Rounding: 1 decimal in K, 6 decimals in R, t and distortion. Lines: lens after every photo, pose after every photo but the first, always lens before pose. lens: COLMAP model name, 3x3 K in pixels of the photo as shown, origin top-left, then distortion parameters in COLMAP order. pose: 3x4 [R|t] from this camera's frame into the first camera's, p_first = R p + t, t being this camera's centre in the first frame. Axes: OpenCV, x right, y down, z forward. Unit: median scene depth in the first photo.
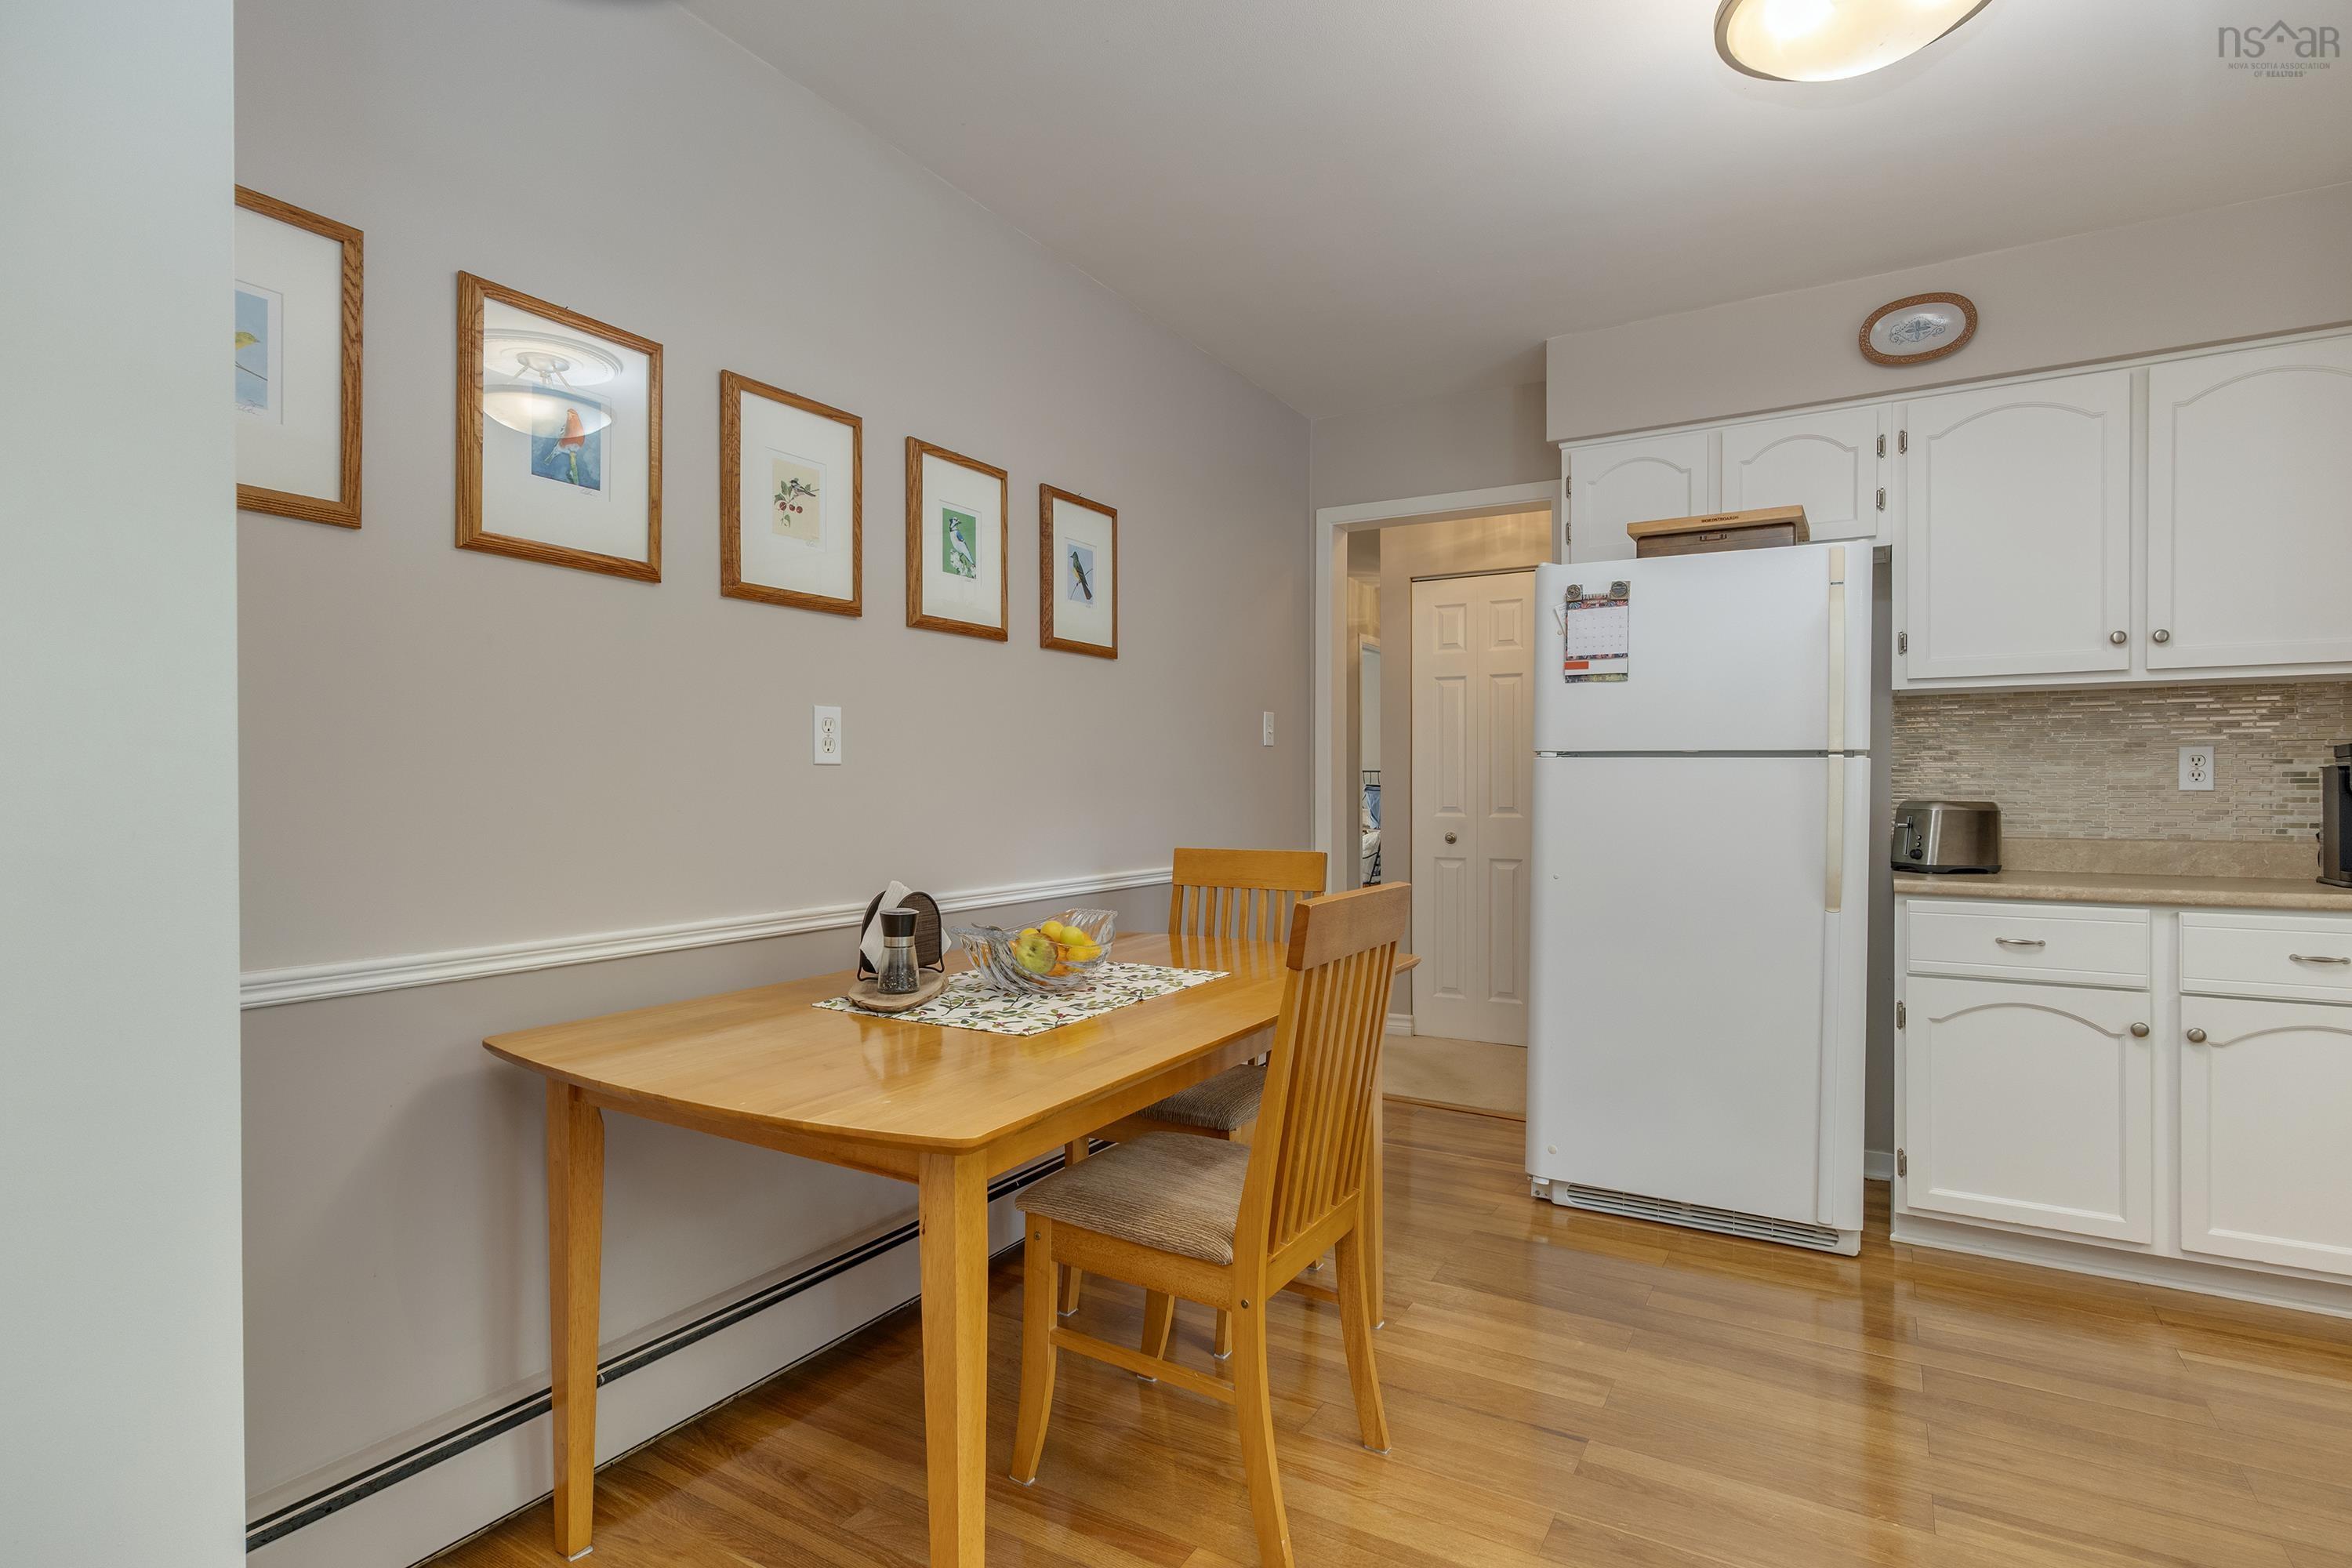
lens RADIAL K [[1165.0, 0, 1181.4], [0, 1165.0, 788.6], [0, 0, 1]] dist [0.002092, 0.001964]
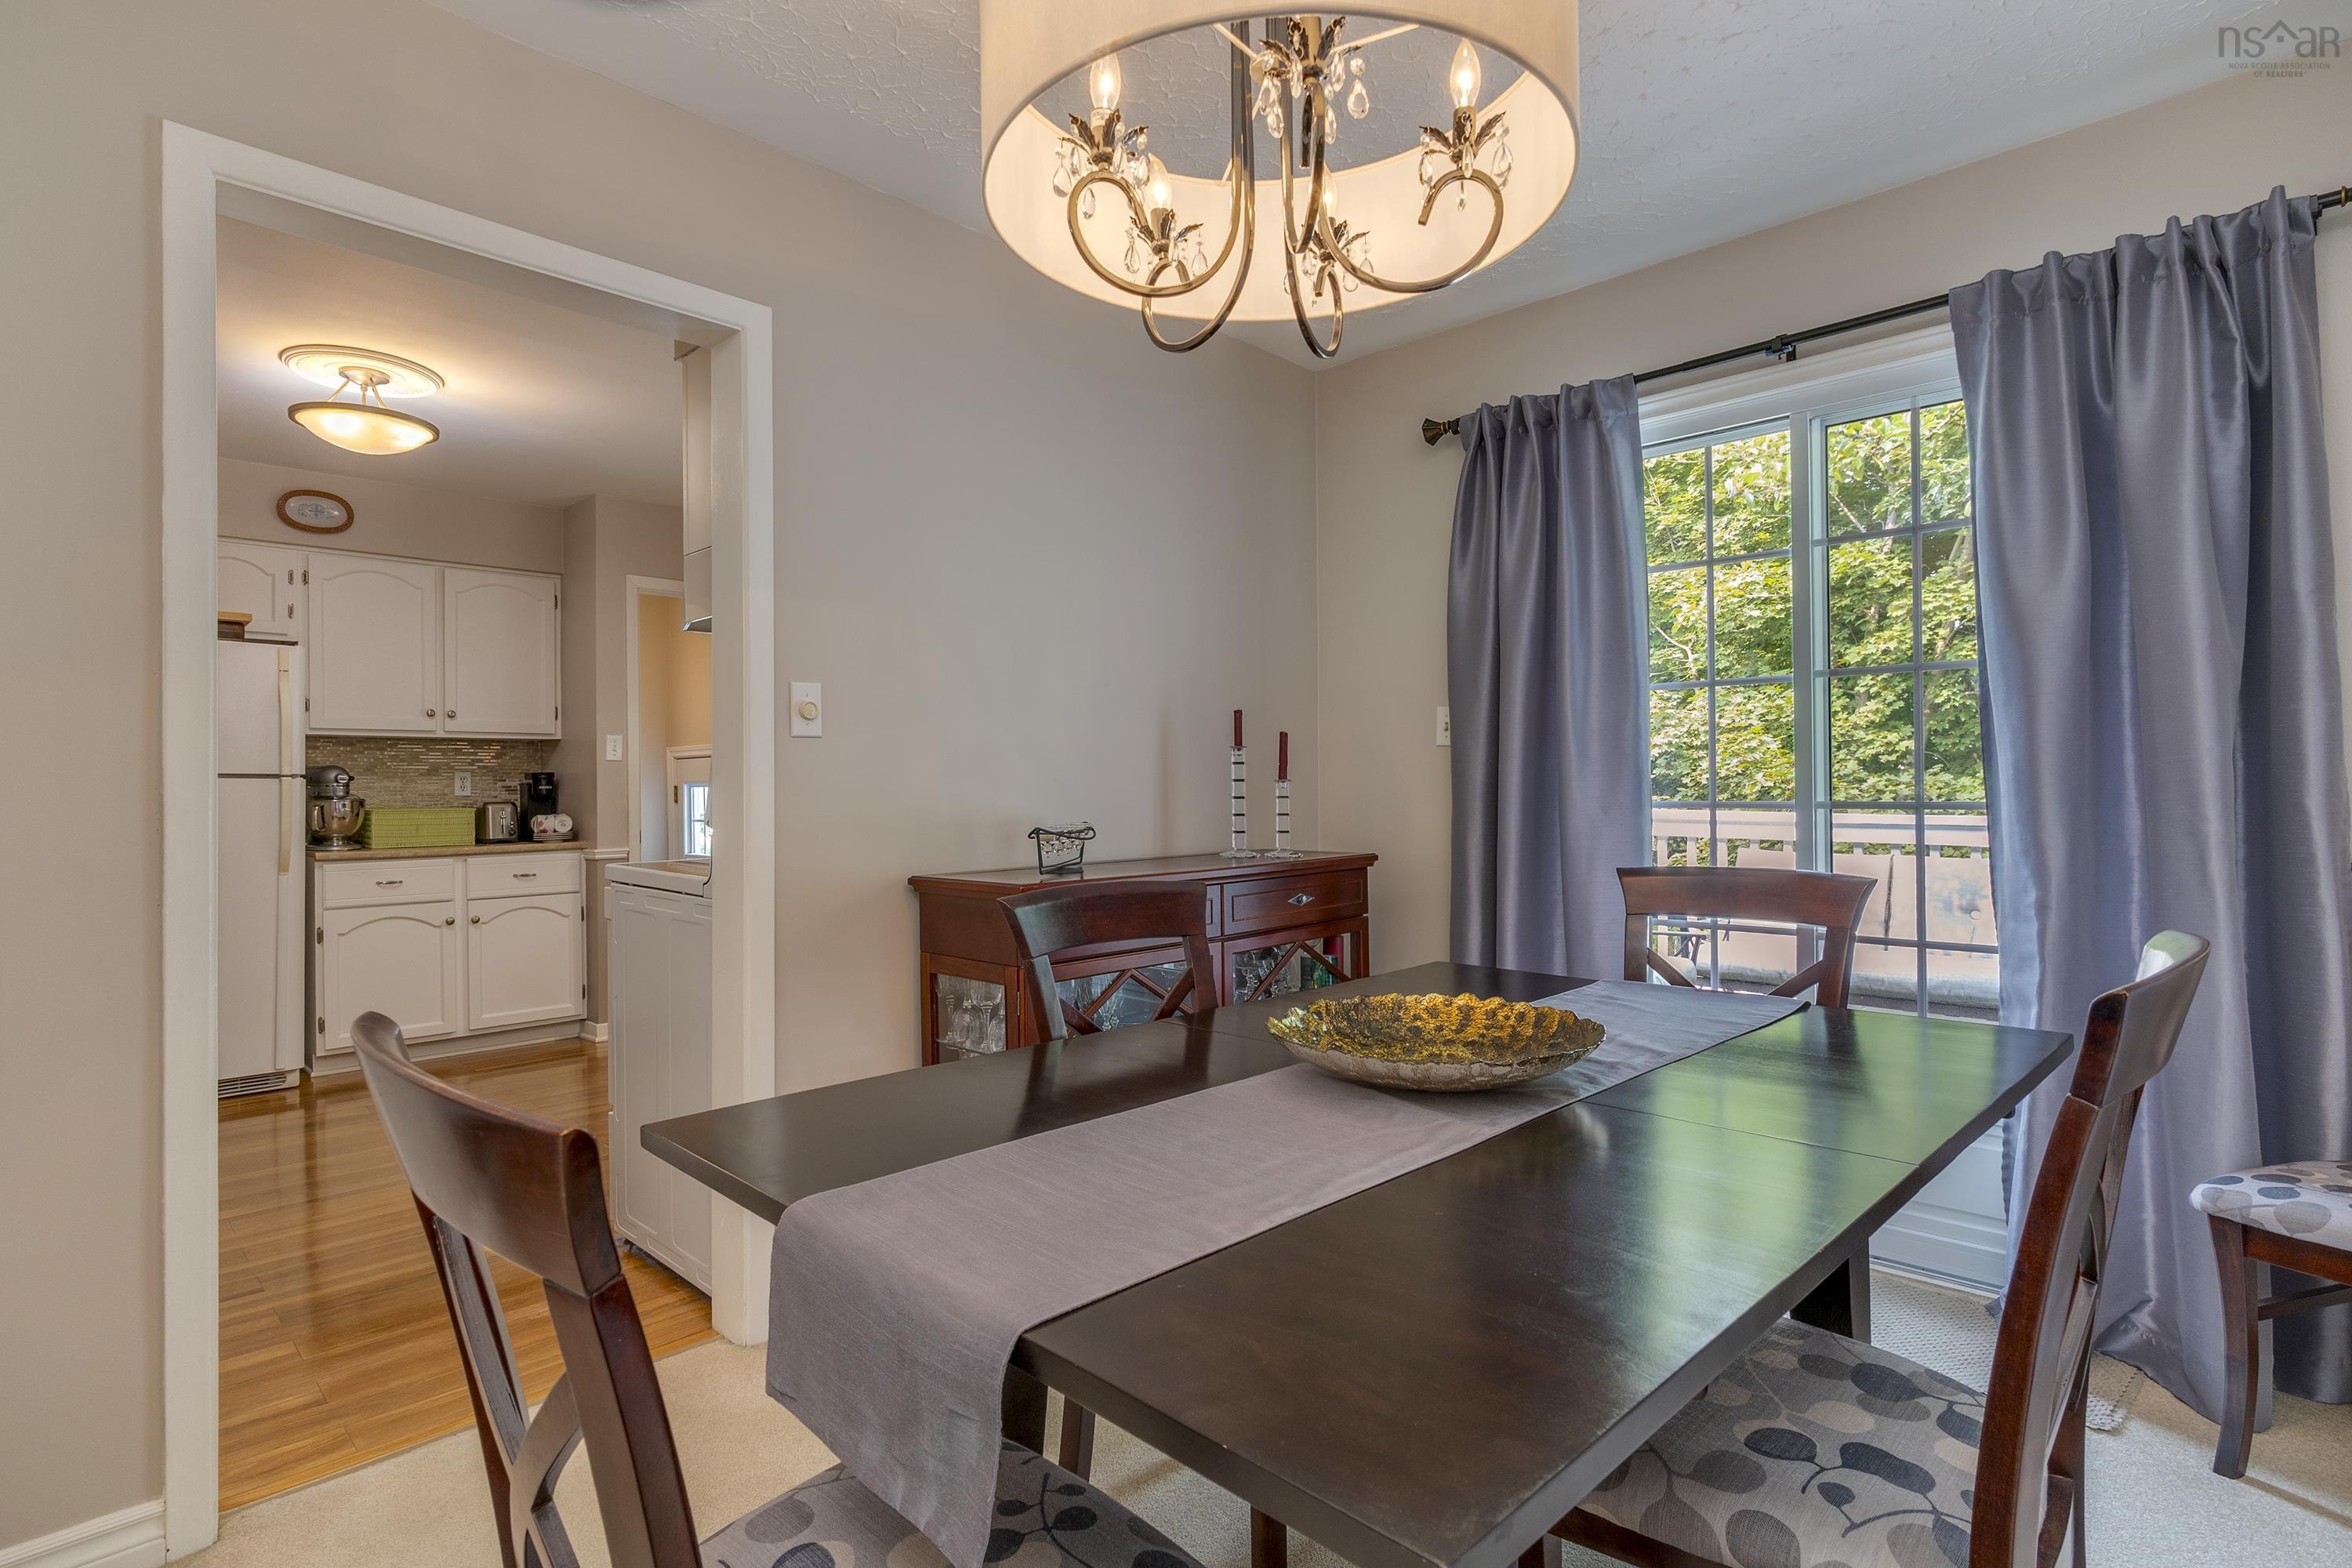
lens RADIAL K [[1188.1, 0, 1184.5], [0, 1188.1, 788.4], [0, 0, 1]] dist [-0.004384, 0.013330]
pose [[0.239489, -0.006574, 0.970877, -0.726403], [0.005667, 0.999970, 0.005373, -0.014687], [-0.970883, 0.004215, 0.239519, -0.593606]]
